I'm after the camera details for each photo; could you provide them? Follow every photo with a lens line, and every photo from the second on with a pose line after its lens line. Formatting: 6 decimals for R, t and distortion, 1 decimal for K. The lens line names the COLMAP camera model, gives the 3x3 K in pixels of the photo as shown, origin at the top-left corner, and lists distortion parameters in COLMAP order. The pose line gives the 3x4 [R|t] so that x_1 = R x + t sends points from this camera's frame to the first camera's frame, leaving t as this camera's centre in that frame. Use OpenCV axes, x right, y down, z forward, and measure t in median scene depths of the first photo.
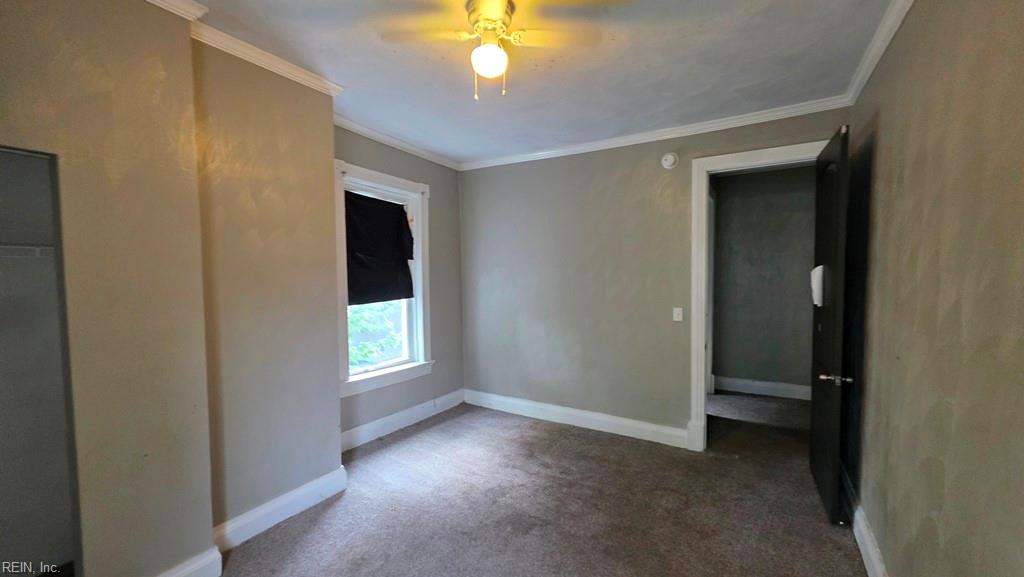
lens RADIAL K [[411.2, 0, 515.0], [0, 411.2, 291.8], [0, 0, 1]] dist [0.000287, 0.000050]
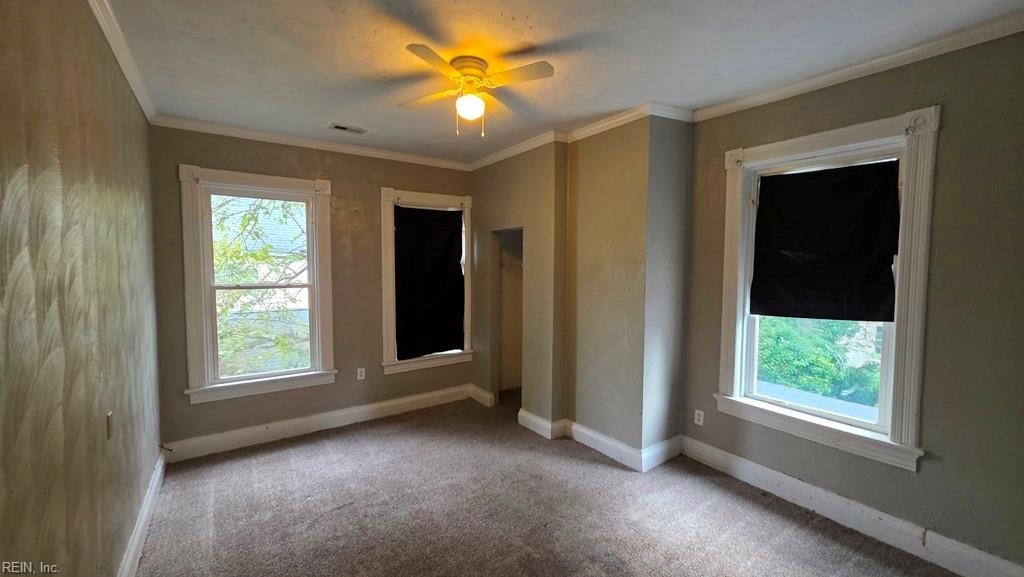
lens RADIAL K [[411.2, 0, 515.0], [0, 411.2, 291.8], [0, 0, 1]] dist [0.000287, 0.000050]
pose [[-0.407037, 0.049850, -0.912050, 0.522585], [-0.049151, 0.995868, 0.076366, -0.049685], [0.912088, 0.075912, -0.402905, 0.824119]]
